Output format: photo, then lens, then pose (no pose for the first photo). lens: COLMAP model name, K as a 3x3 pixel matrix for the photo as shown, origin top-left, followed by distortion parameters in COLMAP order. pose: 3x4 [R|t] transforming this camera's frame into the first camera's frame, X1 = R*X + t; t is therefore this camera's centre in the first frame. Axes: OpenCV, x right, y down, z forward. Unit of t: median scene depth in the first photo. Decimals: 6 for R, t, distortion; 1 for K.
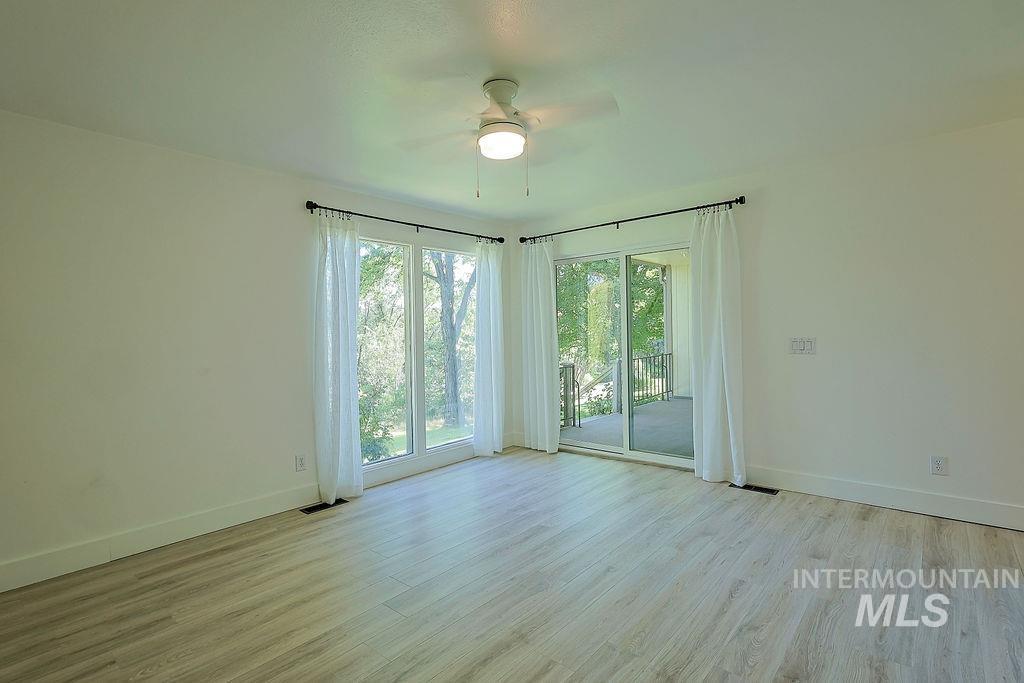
lens RADIAL K [[502.8, 0, 514.1], [0, 502.8, 345.6], [0, 0, 1]] dist [-0.001503, 0.000378]
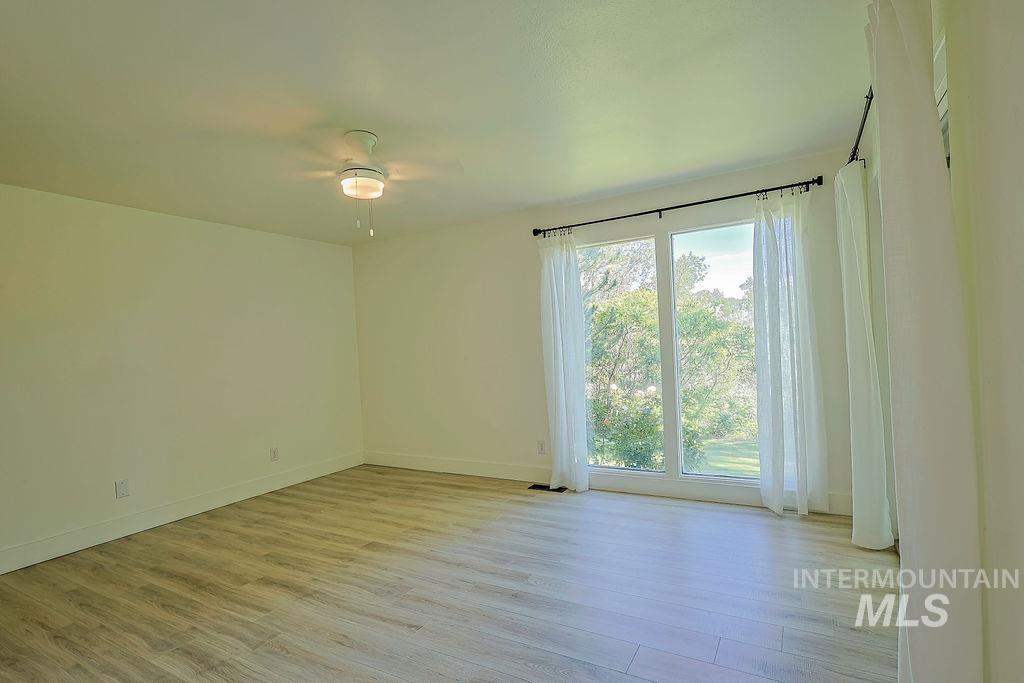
lens RADIAL K [[495.7, 0, 512.0], [0, 495.7, 341.5], [0, 0, 1]] dist [-0.010448, 0.000317]
pose [[0.186690, 0.006013, -0.982401, 0.826249], [0.017210, 0.999808, 0.009391, -0.038265], [0.982268, -0.018661, 0.186550, 0.799478]]
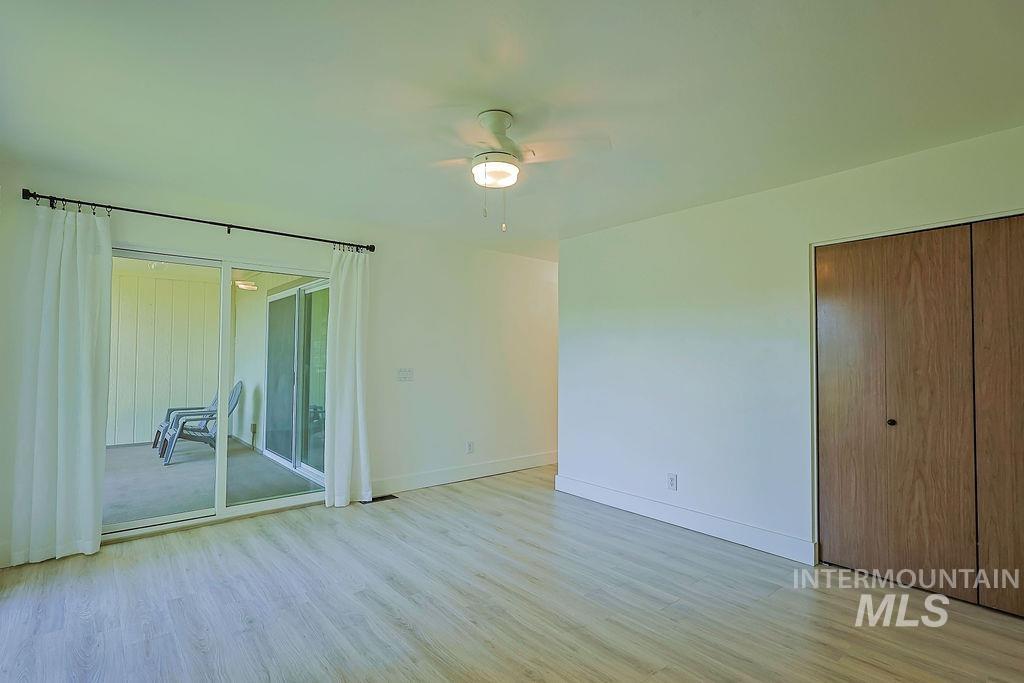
lens RADIAL K [[502.8, 0, 514.1], [0, 502.8, 345.6], [0, 0, 1]] dist [-0.001503, 0.000378]
pose [[0.148358, 0.050444, 0.987646, -0.720811], [0.016614, 0.998430, -0.053490, 0.000559], [-0.988794, 0.024344, 0.147287, 0.592359]]
